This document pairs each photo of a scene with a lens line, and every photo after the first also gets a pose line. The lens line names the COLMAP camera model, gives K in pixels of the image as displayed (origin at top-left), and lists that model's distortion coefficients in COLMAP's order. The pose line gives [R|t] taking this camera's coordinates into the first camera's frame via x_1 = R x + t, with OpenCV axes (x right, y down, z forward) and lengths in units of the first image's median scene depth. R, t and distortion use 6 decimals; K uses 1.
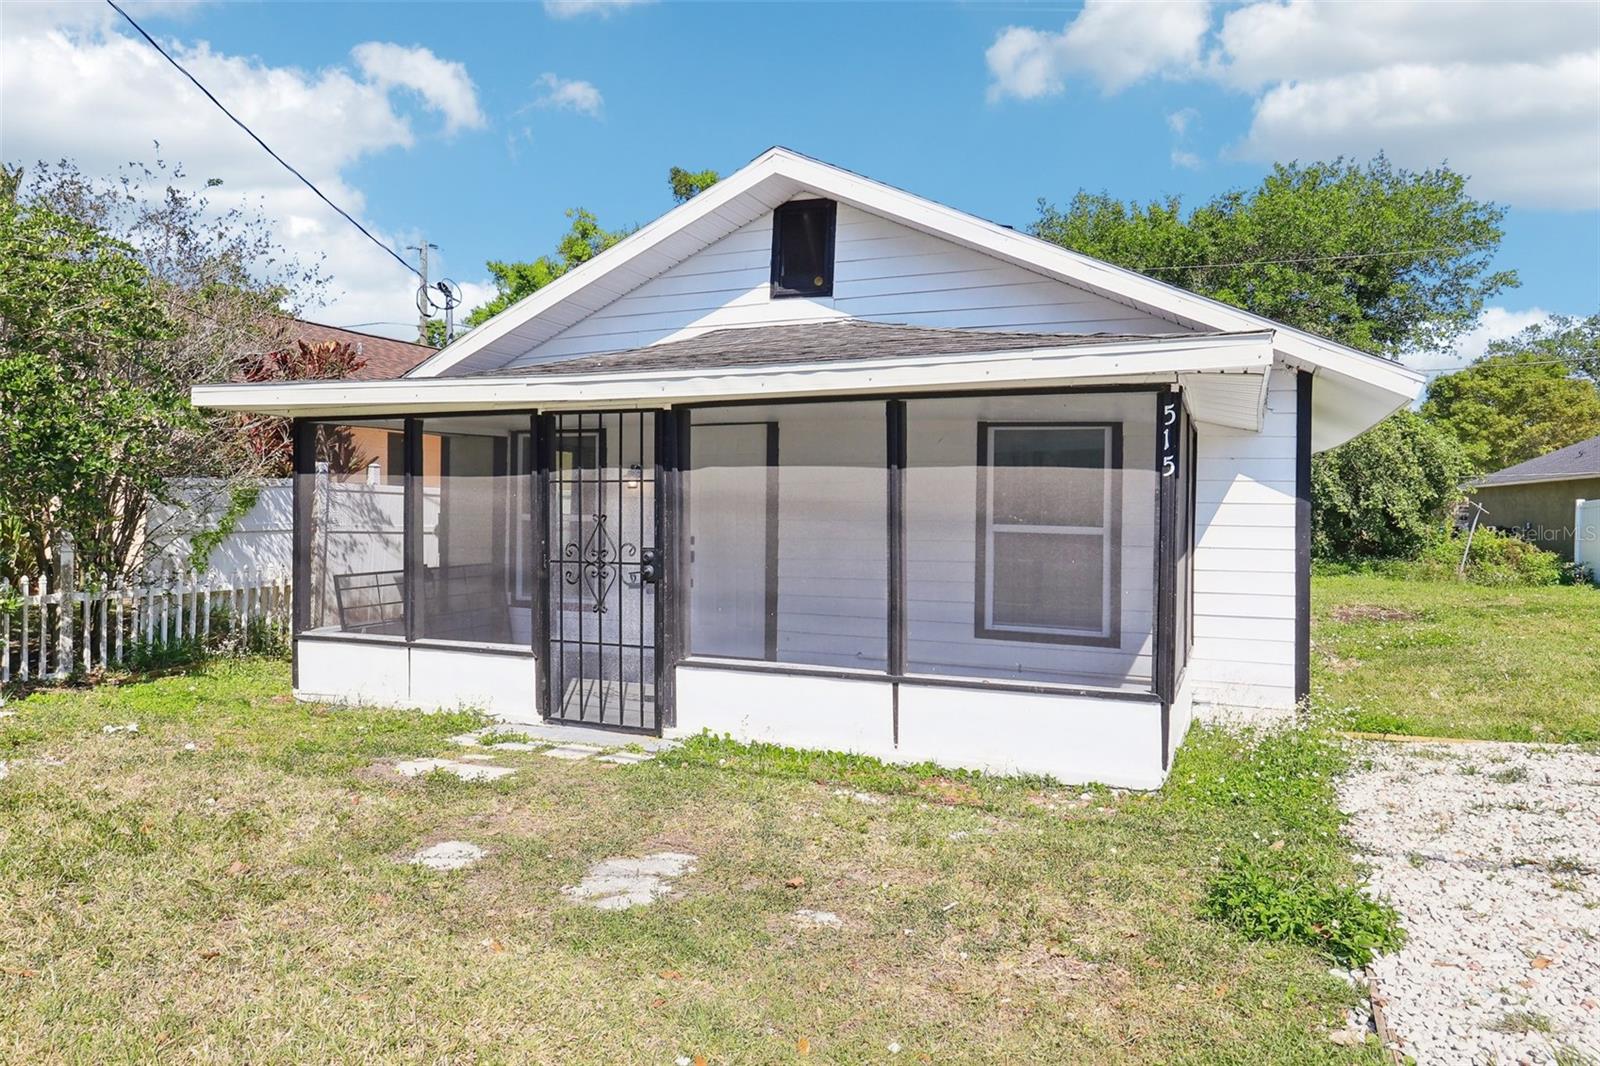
lens RADIAL K [[1054.4, 0, 775.4], [0, 1054.4, 527.6], [0, 0, 1]] dist [0.021238, 0.000602]
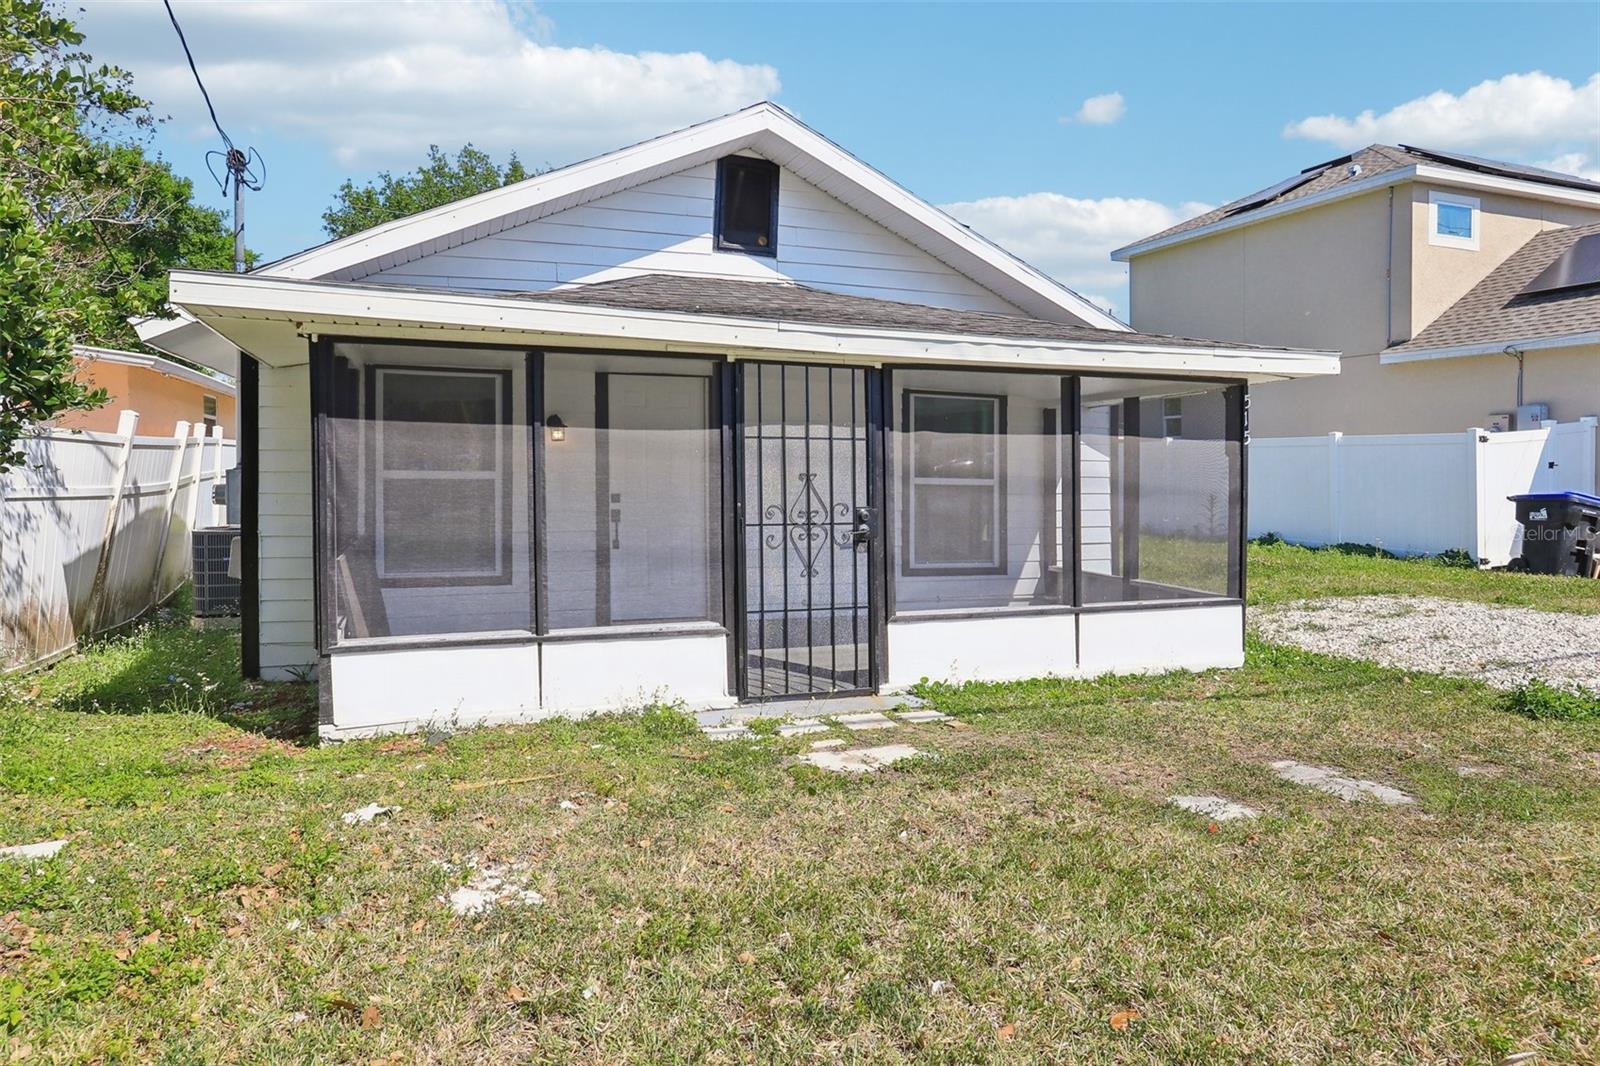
lens RADIAL K [[1007.8, 0, 798.6], [0, 1007.8, 499.2], [0, 0, 1]] dist [-0.001535, -0.000559]
pose [[0.721311, -0.026474, 0.692105, -0.688358], [0.009645, 0.999556, 0.028182, -0.012882], [-0.692544, -0.013653, 0.721246, 0.304717]]
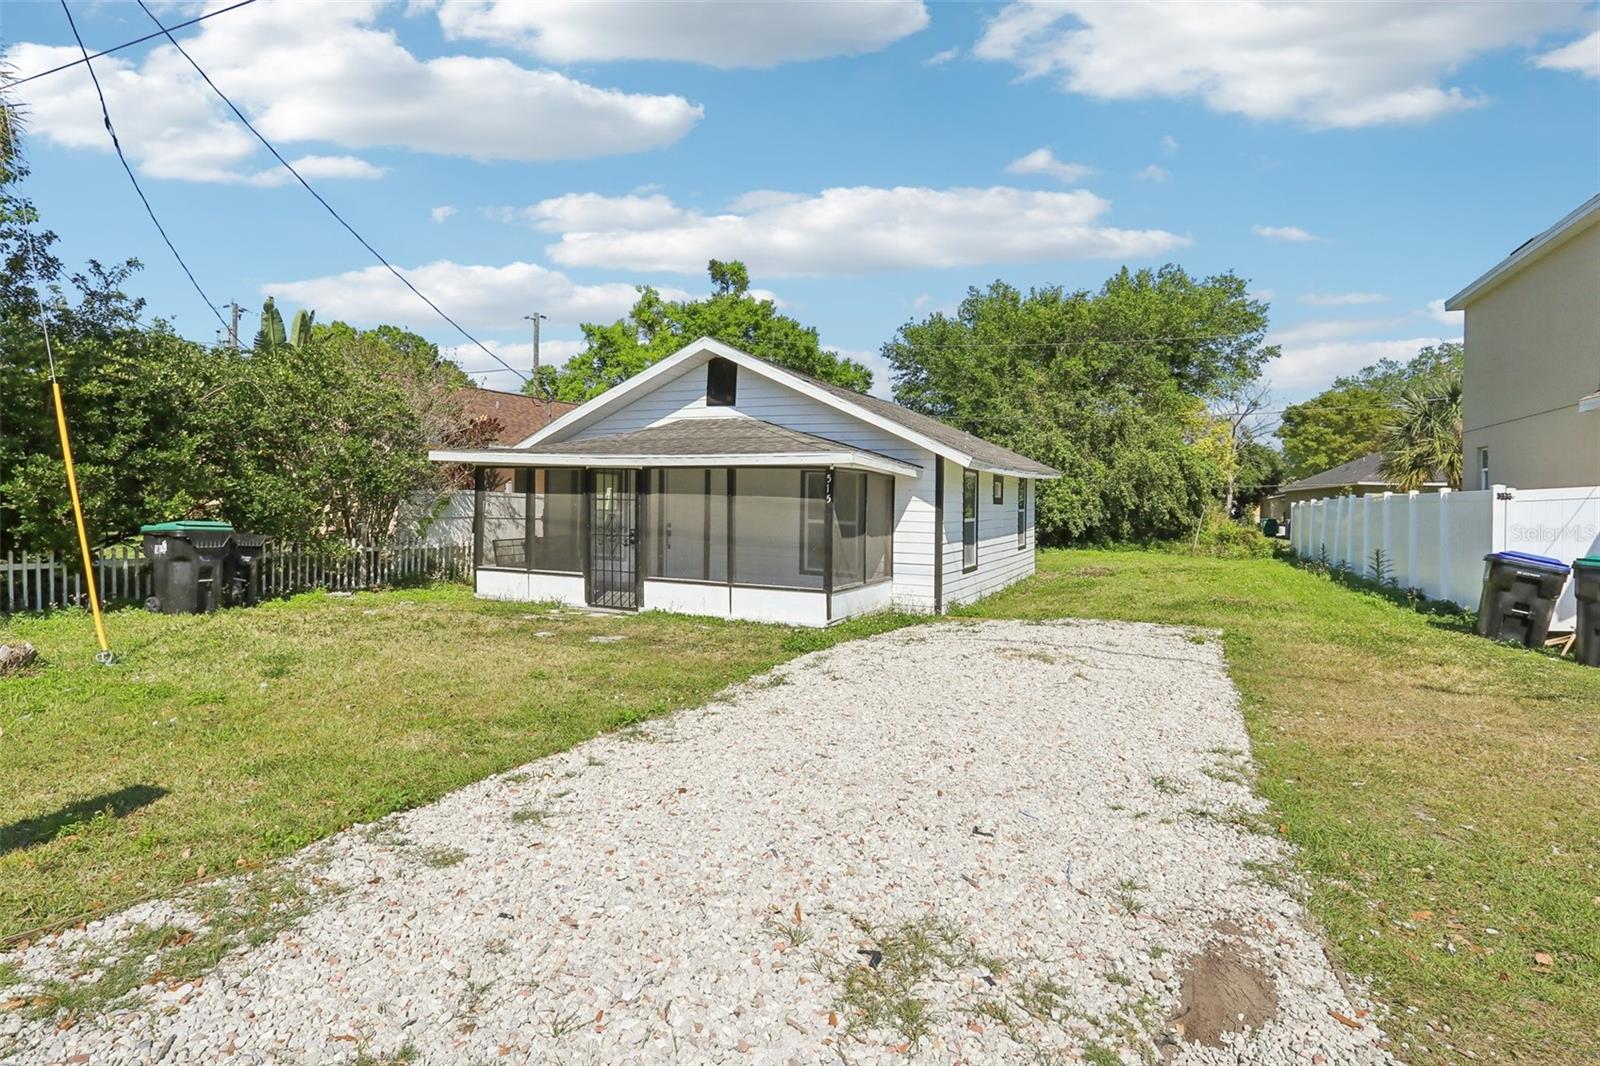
lens RADIAL K [[834.4, 0, 800.0], [0, 834.4, 533.0], [0, 0, 1]] dist [0.000175, 0.000229]
pose [[0.999838, 0.011036, -0.014186, 0.226980], [-0.010681, 0.999634, 0.024844, -0.017617], [0.014455, -0.024688, 0.999591, -0.679481]]
